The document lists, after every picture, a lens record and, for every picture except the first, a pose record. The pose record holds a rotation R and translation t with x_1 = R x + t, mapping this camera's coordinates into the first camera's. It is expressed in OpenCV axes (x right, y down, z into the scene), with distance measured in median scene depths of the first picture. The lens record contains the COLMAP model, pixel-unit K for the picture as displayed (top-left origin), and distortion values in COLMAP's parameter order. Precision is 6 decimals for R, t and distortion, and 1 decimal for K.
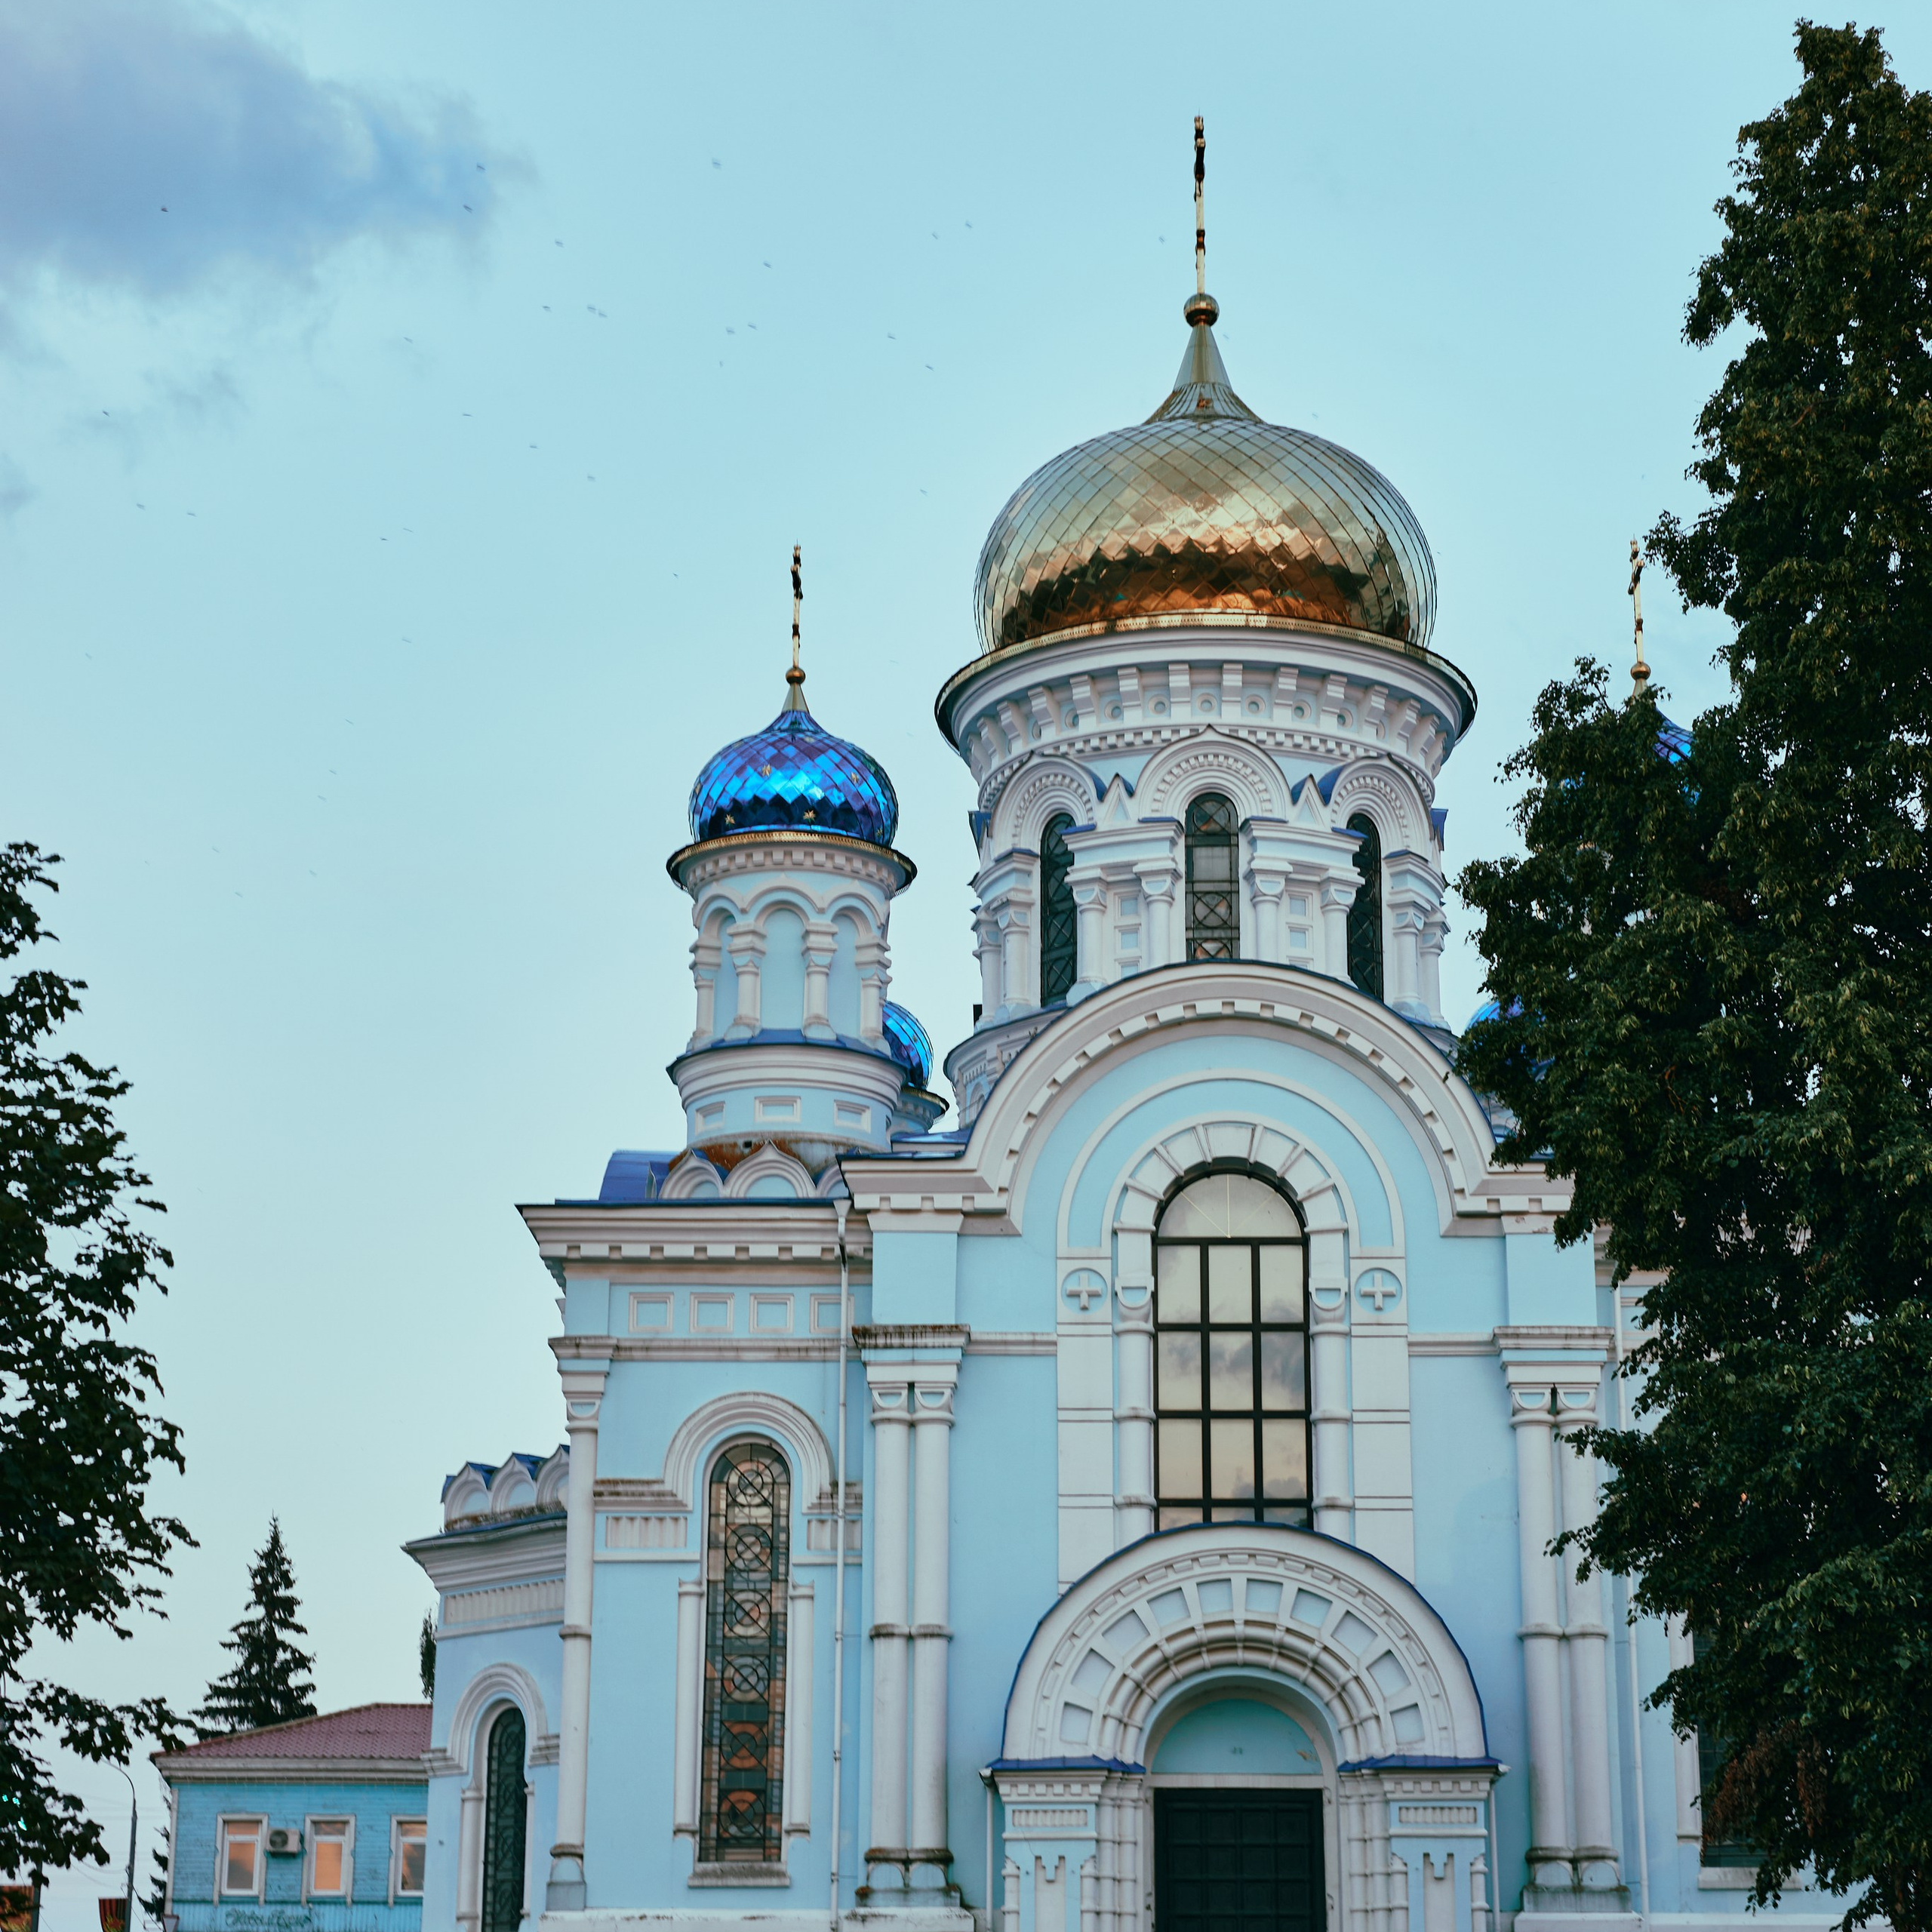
lens RADIAL K [[3792.3, 0, 938.1], [0, 3792.3, 928.3], [0, 0, 1]] dist [0.033638, 0.000000]
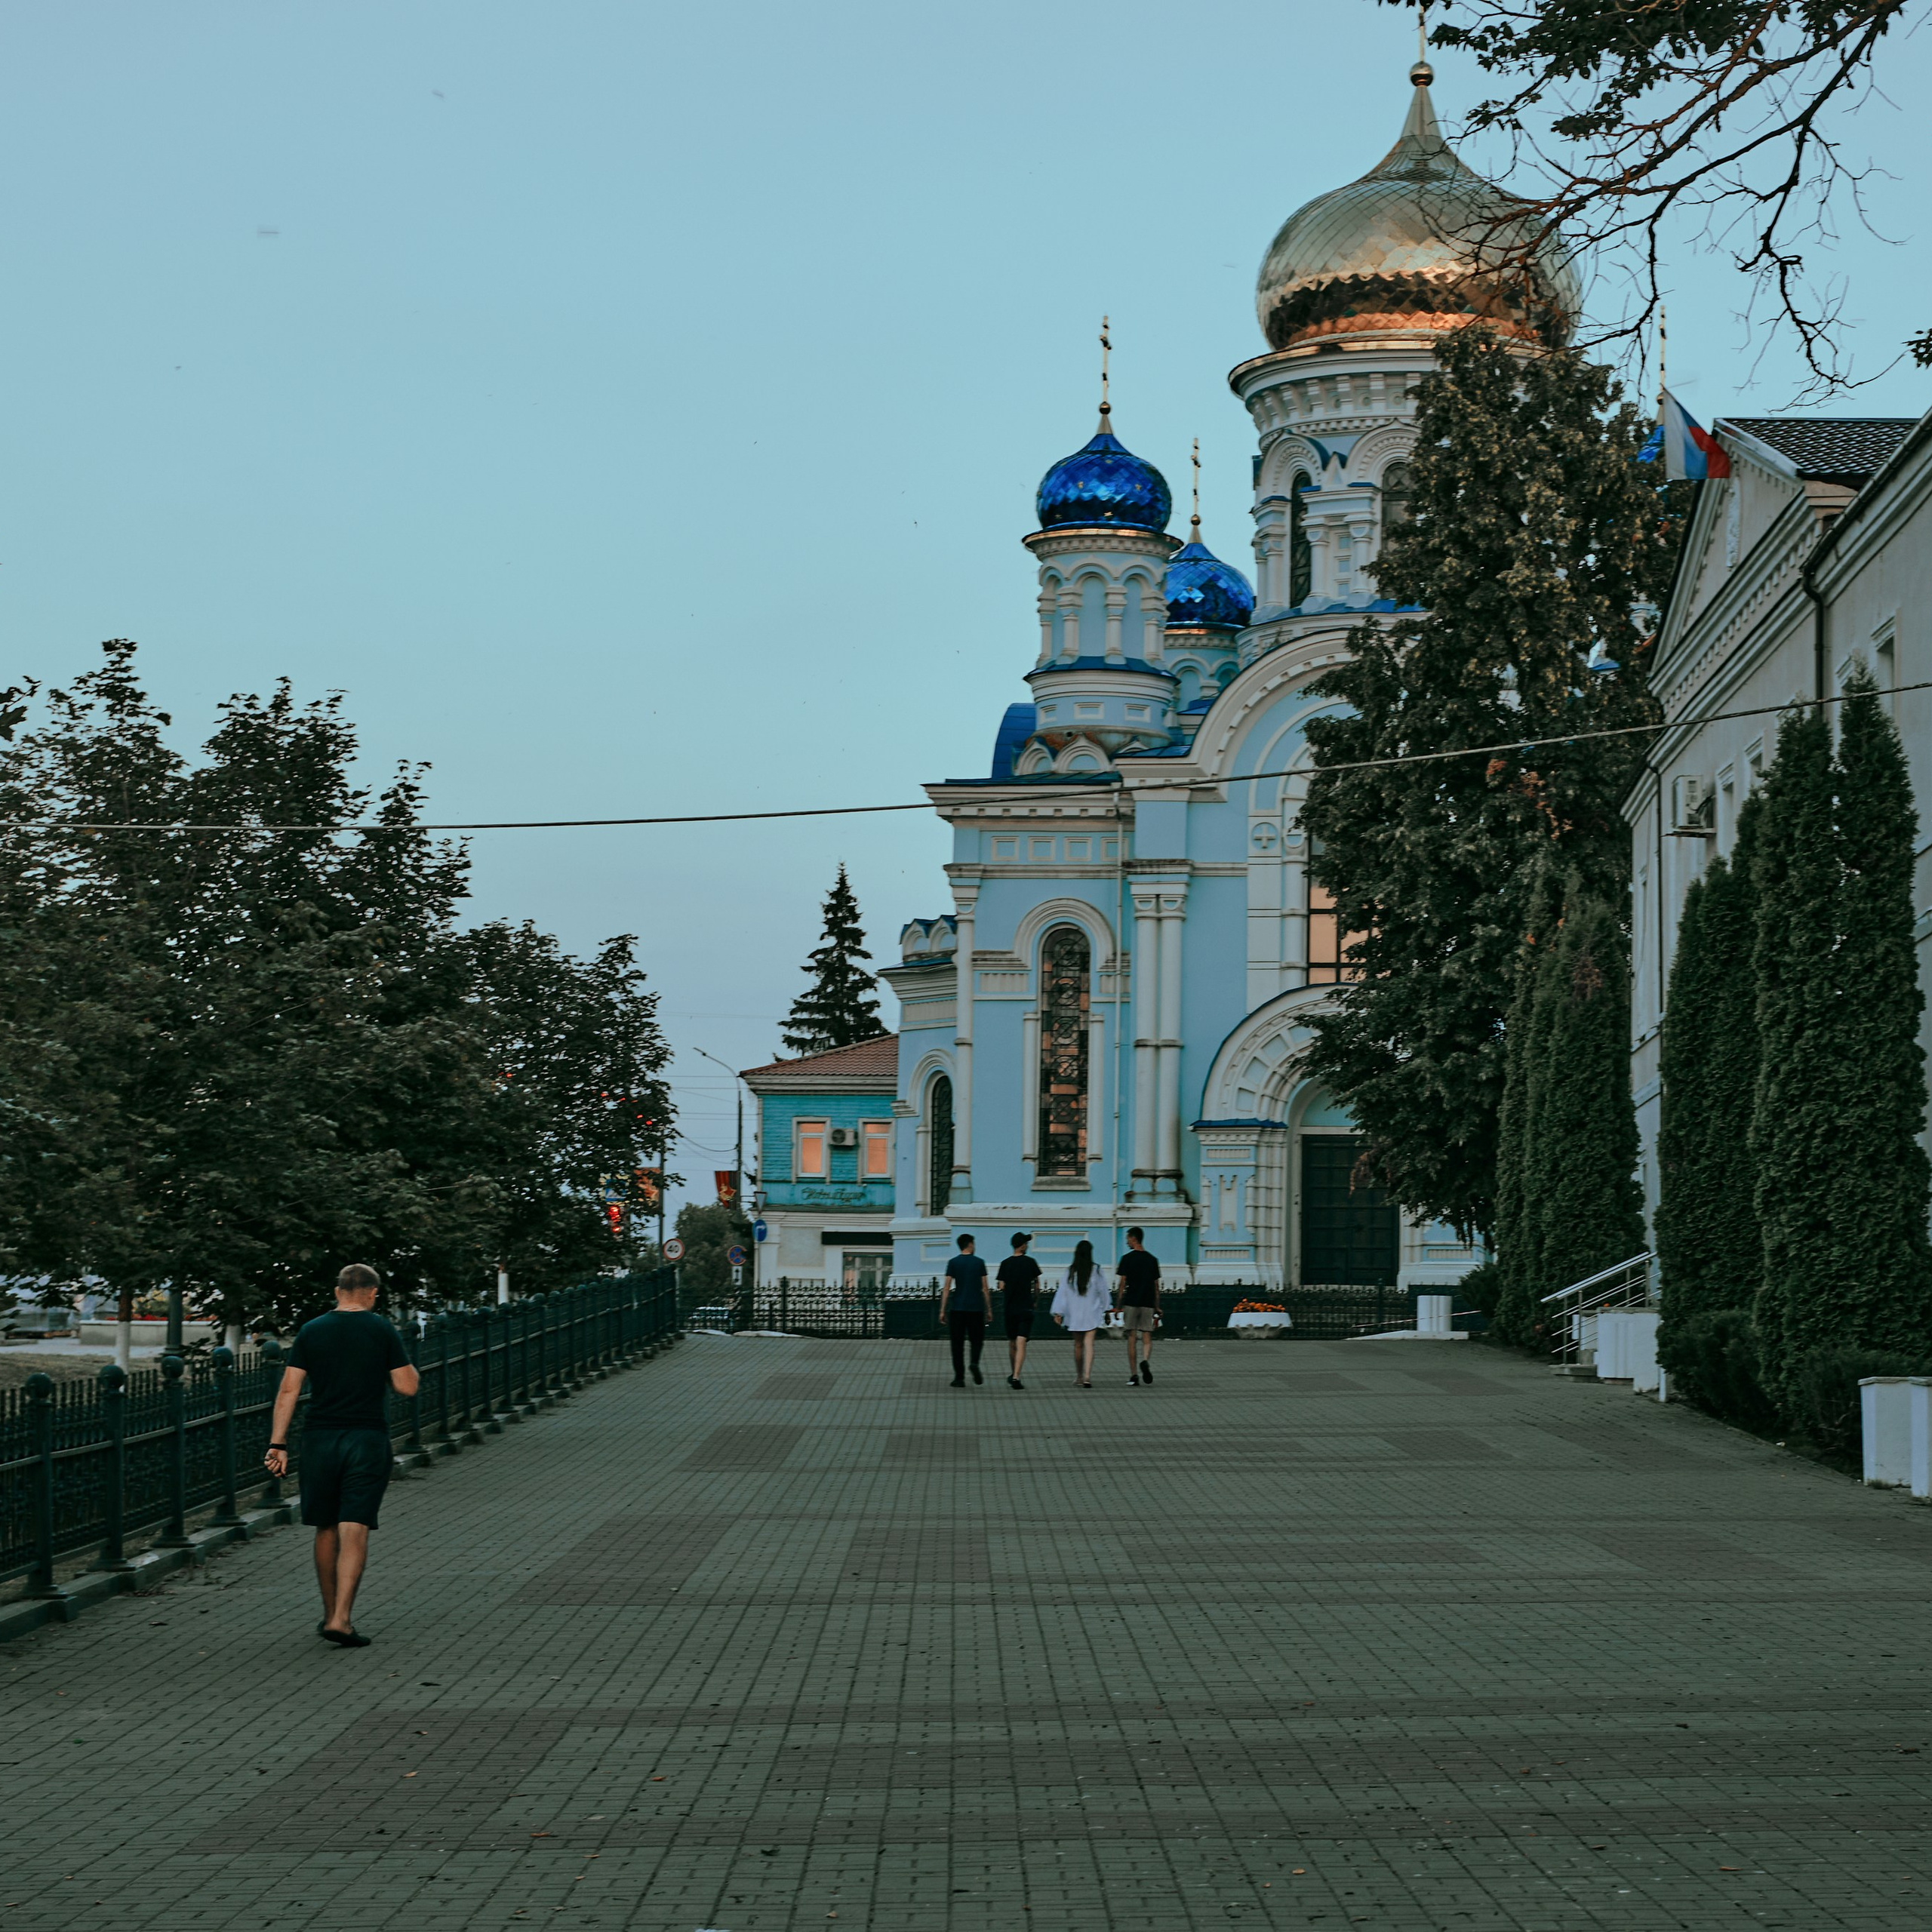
lens RADIAL K [[4760.9, 0, 973.1], [0, 4760.9, 974.4], [0, 0, 1]] dist [0.038385, 0.000000]
pose [[0.986778, -0.004645, -0.162008, 0.225349], [0.039116, 0.976866, 0.210246, -0.257366], [0.157284, -0.213804, 0.964132, -0.916713]]
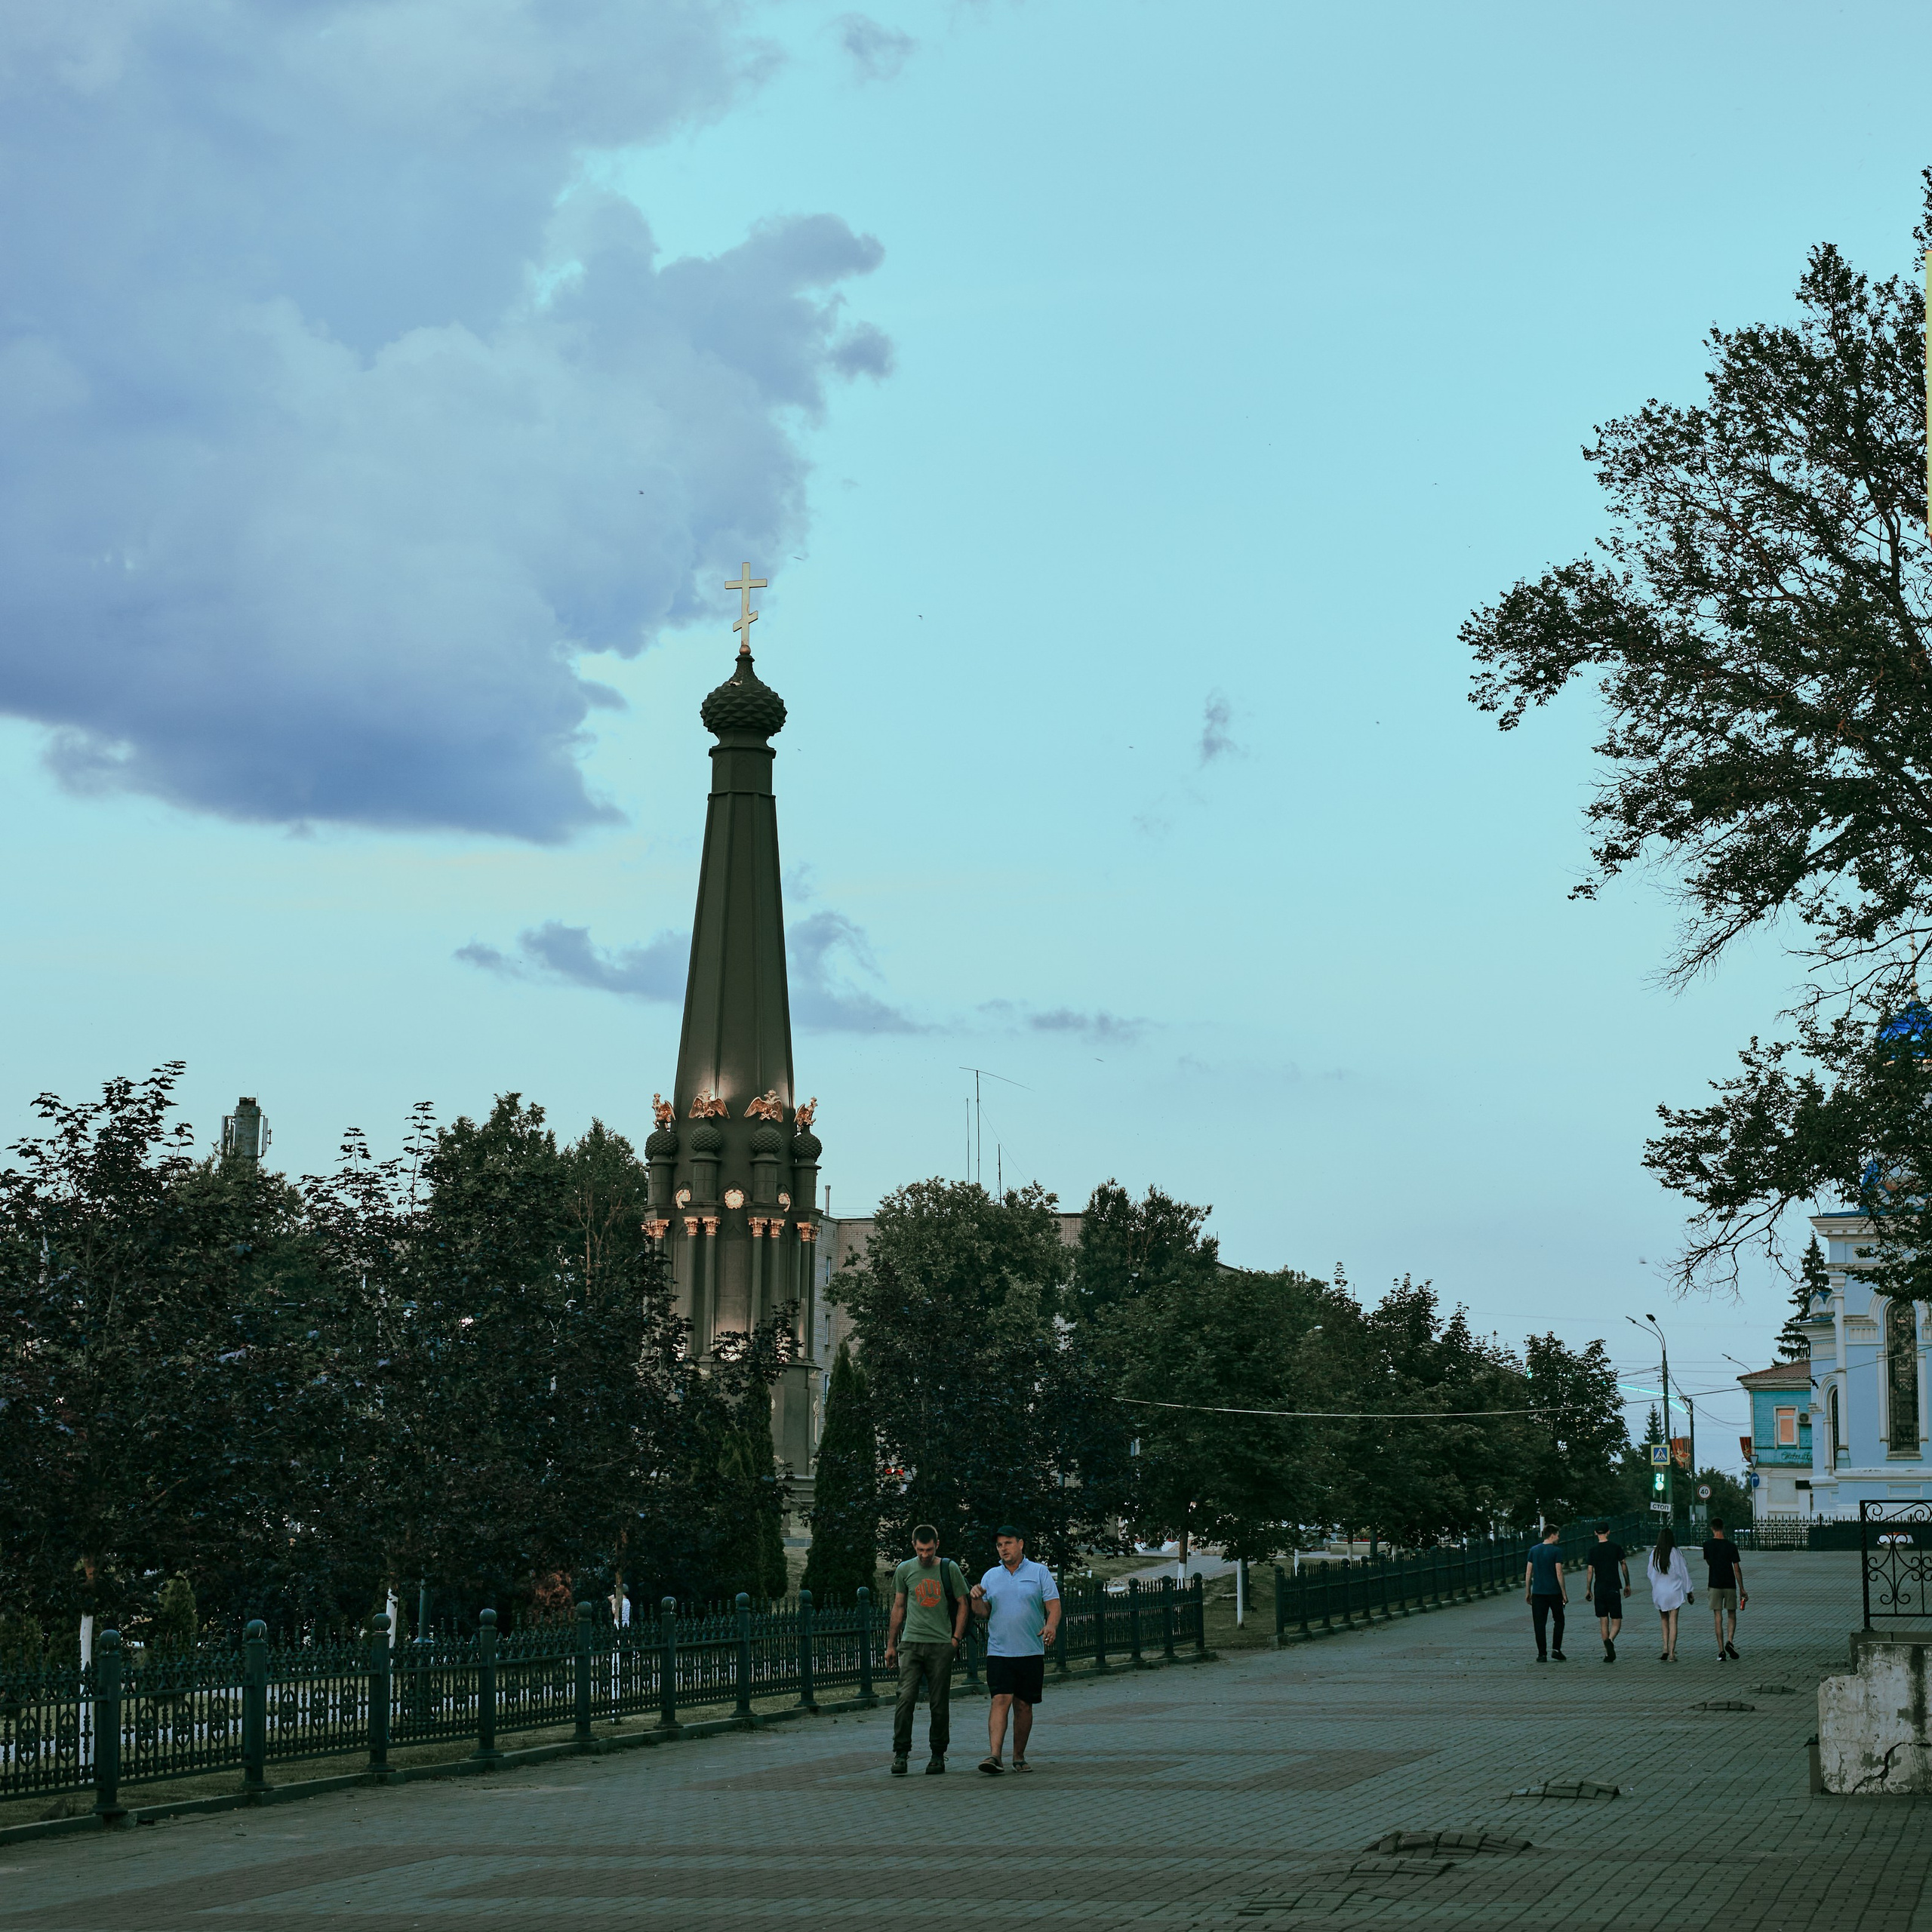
lens RADIAL K [[3792.3, 0, 973.1], [0, 3792.3, 957.6], [0, 0, 1]] dist [0.033638, 0.000000]
pose [[0.906199, -0.064475, -0.417907, 0.467834], [0.121075, 0.986491, 0.110344, -0.454902], [0.405147, -0.150592, 0.901764, -1.576683]]
